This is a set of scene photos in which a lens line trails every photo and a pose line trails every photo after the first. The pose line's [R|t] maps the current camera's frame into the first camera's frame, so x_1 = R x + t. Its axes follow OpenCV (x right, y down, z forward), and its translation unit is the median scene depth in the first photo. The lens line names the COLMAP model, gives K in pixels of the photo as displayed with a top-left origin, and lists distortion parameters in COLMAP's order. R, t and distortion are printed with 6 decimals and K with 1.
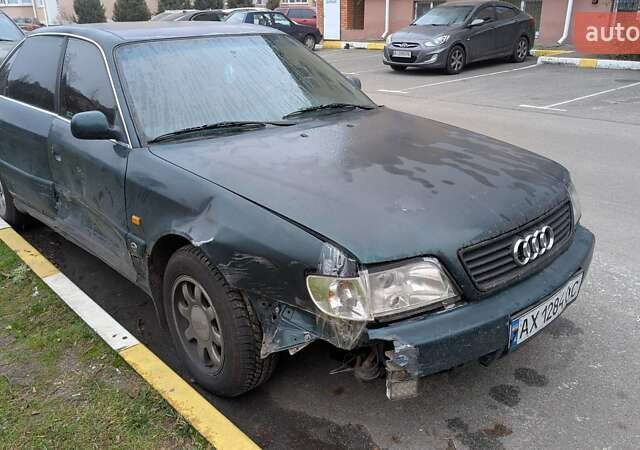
lens RADIAL K [[582.7, 0, 325.2], [0, 582.7, 223.9], [0, 0, 1]] dist [0.066162, -0.130551]
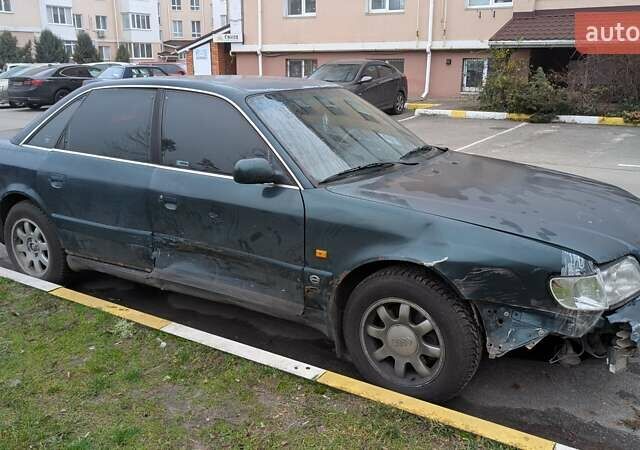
lens RADIAL K [[585.3, 0, 332.9], [0, 585.3, 213.2], [0, 0, 1]] dist [0.071496, -0.159888]
pose [[0.958539, -0.056718, 0.279261, -0.599097], [0.085752, 0.991979, -0.092865, 0.021064], [-0.271754, 0.112961, 0.955714, -0.053168]]
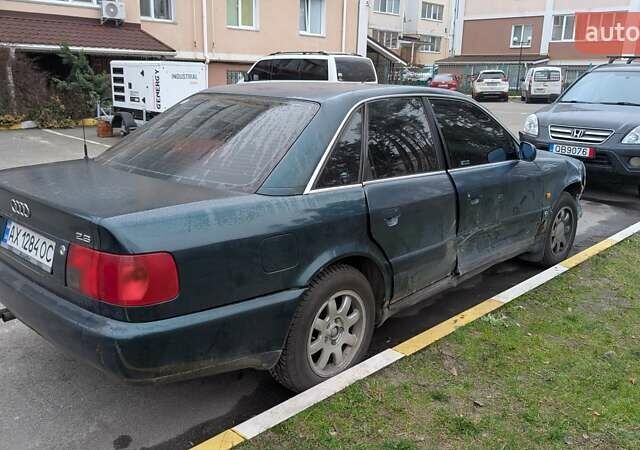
lens RADIAL K [[582.7, 0, 325.2], [0, 582.7, 223.9], [0, 0, 1]] dist [0.066162, -0.130551]
pose [[-0.078843, -0.233766, 0.969091, -1.938549], [0.327662, 0.912029, 0.246659, -0.562645], [-0.941499, 0.336982, 0.004690, 1.622962]]
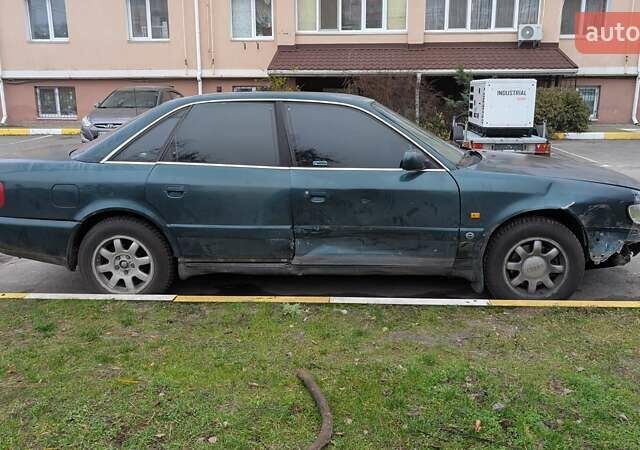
lens RADIAL K [[582.7, 0, 325.2], [0, 582.7, 223.9], [0, 0, 1]] dist [0.066162, -0.130551]
pose [[0.706332, -0.144953, 0.692880, -1.614362], [0.240980, 0.969585, -0.042818, -0.013949], [-0.665600, 0.197214, 0.719780, 0.189508]]
